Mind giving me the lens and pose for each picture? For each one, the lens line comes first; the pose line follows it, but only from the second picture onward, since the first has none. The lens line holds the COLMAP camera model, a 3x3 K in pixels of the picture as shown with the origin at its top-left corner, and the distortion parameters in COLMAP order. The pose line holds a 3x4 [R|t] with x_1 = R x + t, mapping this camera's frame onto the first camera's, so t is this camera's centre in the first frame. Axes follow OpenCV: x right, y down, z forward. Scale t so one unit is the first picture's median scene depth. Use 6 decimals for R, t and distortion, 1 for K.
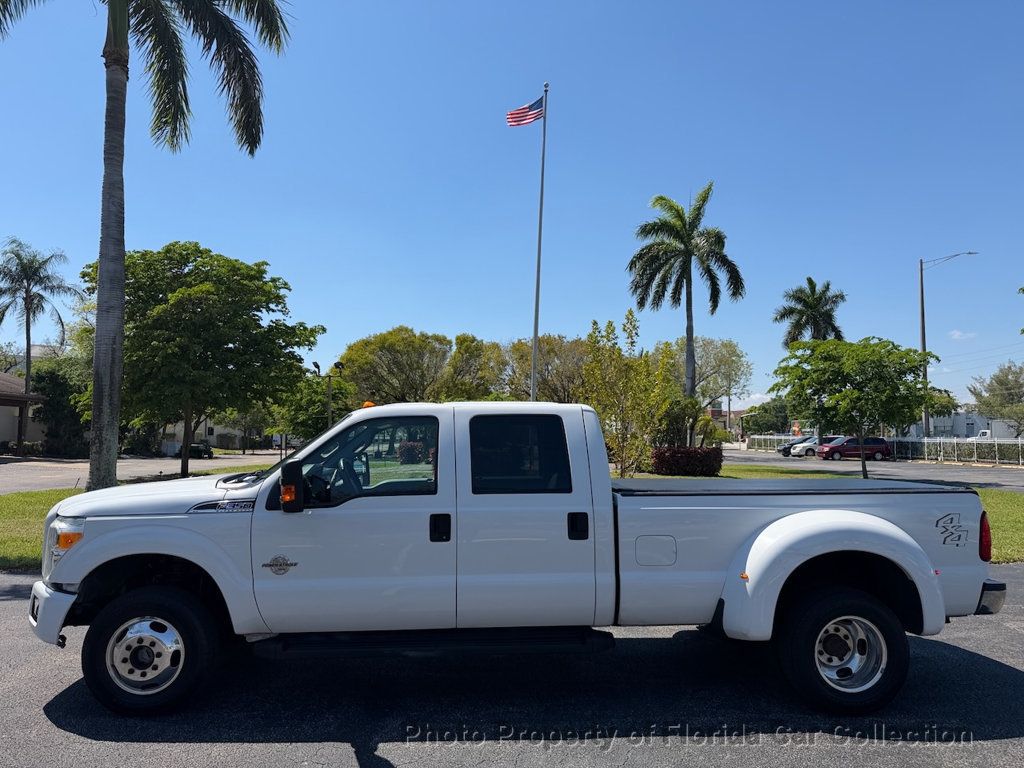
lens RADIAL K [[724.2, 0, 514.6], [0, 724.2, 380.3], [0, 0, 1]] dist [0.020803, -0.031648]
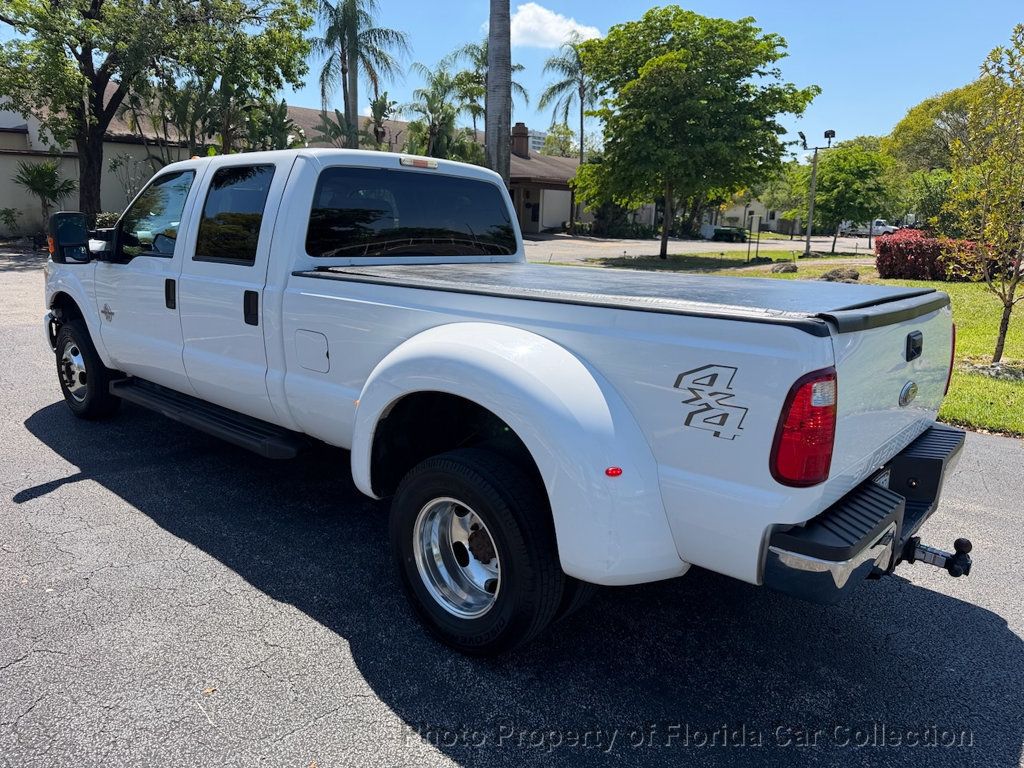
lens RADIAL K [[723.3, 0, 512.0], [0, 723.3, 384.0], [0, 0, 1]] dist [0.086520, -0.128106]
pose [[0.710951, 0.171653, -0.681971, 0.129700], [0.033199, 0.960479, 0.276364, 0.010669], [0.702457, -0.219122, 0.677155, 0.096331]]
